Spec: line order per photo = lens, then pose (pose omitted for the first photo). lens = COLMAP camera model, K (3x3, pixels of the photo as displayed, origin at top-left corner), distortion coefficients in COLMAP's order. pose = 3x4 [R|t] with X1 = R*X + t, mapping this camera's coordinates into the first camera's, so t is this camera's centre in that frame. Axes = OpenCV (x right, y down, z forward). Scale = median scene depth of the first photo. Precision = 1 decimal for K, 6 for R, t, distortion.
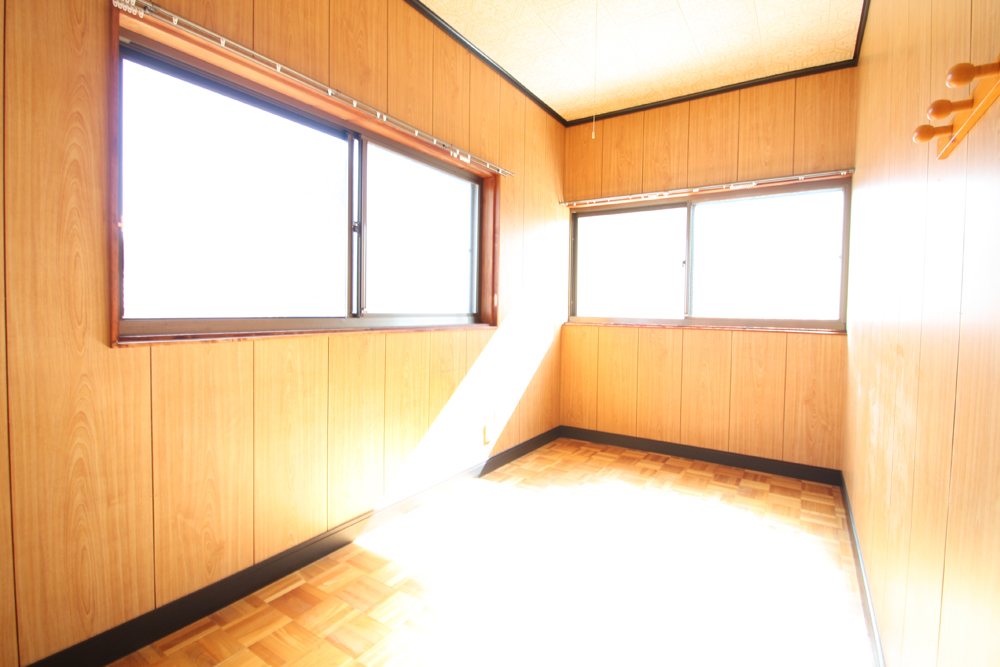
lens RADIAL K [[469.7, 0, 504.1], [0, 469.7, 325.4], [0, 0, 1]] dist [0.002429, -0.000203]
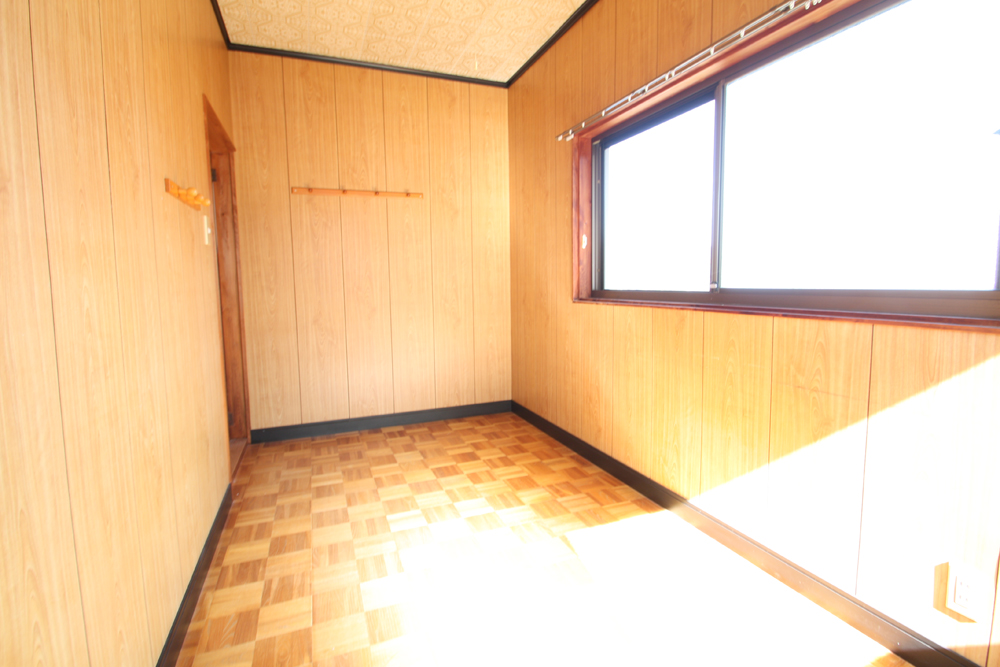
lens RADIAL K [[469.7, 0, 504.1], [0, 469.7, 325.4], [0, 0, 1]] dist [0.002429, -0.000203]
pose [[-0.574456, 0.064003, -0.816029, 0.692998], [-0.029628, 0.994659, 0.098871, -0.032860], [0.817999, 0.080974, -0.569491, 1.256684]]
